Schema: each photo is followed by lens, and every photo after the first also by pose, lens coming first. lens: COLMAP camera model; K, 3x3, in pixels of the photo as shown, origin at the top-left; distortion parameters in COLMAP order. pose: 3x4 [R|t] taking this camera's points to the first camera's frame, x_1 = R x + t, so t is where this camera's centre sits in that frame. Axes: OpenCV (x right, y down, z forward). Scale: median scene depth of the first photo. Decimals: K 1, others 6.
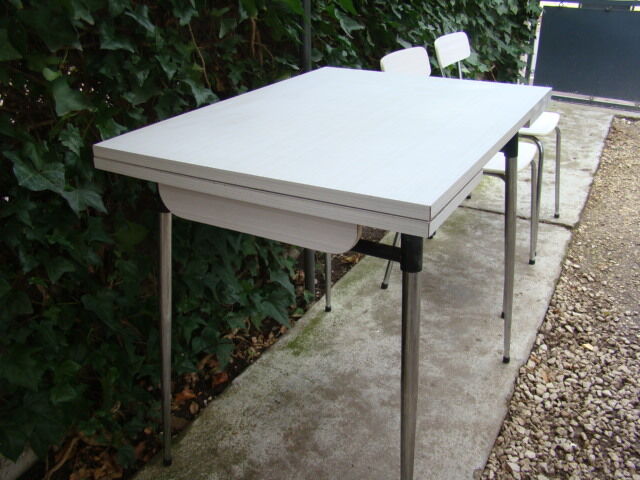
lens RADIAL K [[591.0, 0, 317.8], [0, 591.0, 242.4], [0, 0, 1]] dist [-0.116134, 0.000000]
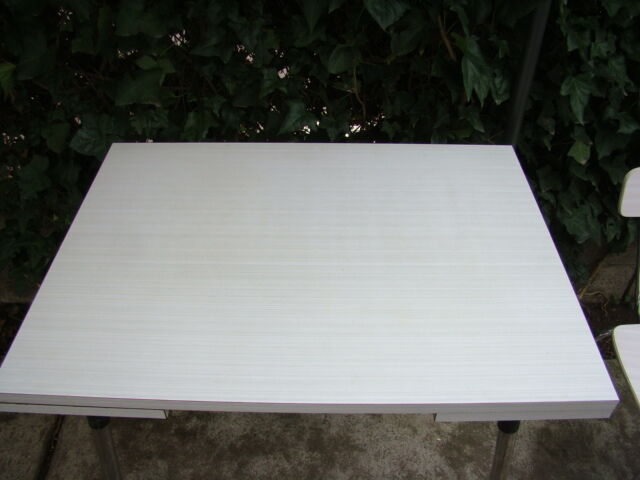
lens RADIAL K [[591.0, 0, 320.3], [0, 591.0, 245.8], [0, 0, 1]] dist [-0.116134, 0.000000]
pose [[0.503197, 0.585617, -0.635488, 0.448238], [-0.403084, 0.809531, 0.426829, -0.423532], [0.764406, 0.041376, 0.643407, 0.369979]]
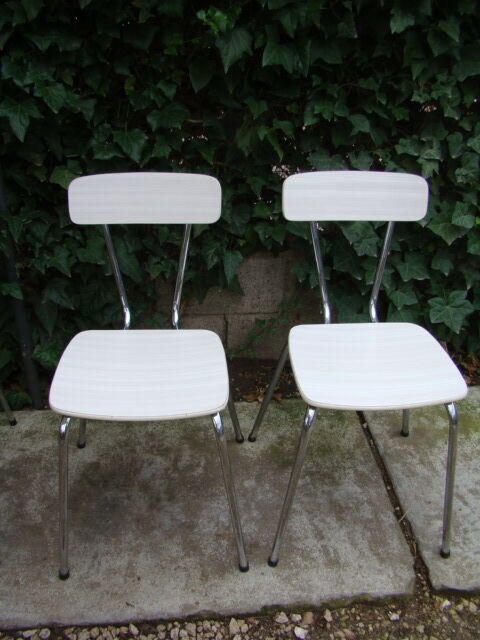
lens RADIAL K [[591.0, 0, 235.5], [0, 591.0, 318.5], [0, 0, 1]] dist [-0.116134, 0.000000]
pose [[0.577360, 0.471830, -0.666358, 0.896341], [-0.401425, 0.874711, 0.271548, -0.494923], [0.710995, 0.110712, 0.694427, 0.754962]]
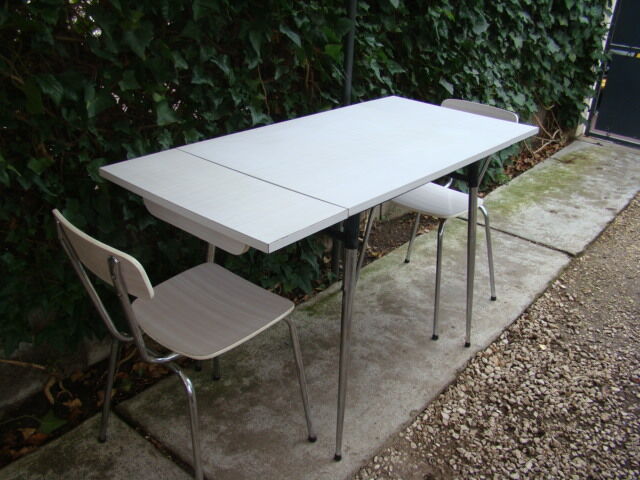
lens RADIAL K [[591.0, 0, 319.9], [0, 591.0, 237.8], [0, 0, 1]] dist [-0.116134, 0.000000]
pose [[0.978995, 0.134582, -0.153158, 0.181321], [-0.137156, 0.990529, -0.006320, 0.025229], [0.150857, 0.027194, 0.988181, -0.343243]]
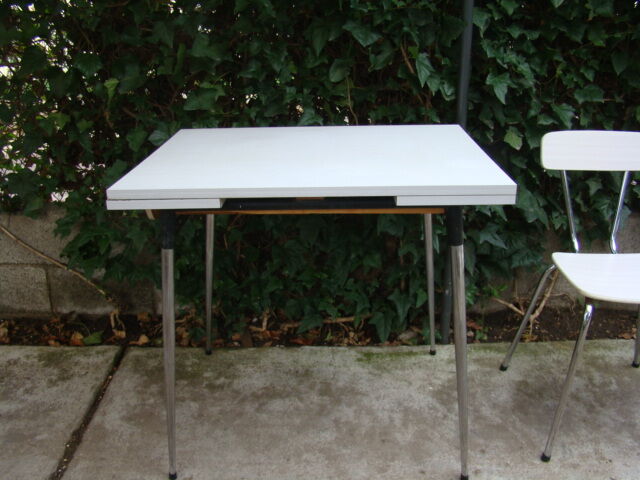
lens RADIAL K [[591.0, 0, 323.8], [0, 591.0, 242.5], [0, 0, 1]] dist [-0.116134, 0.000000]
pose [[0.490504, 0.342071, -0.801494, 0.837616], [-0.386801, 0.909632, 0.151506, -0.177537], [0.780891, 0.235704, 0.578492, 0.268181]]
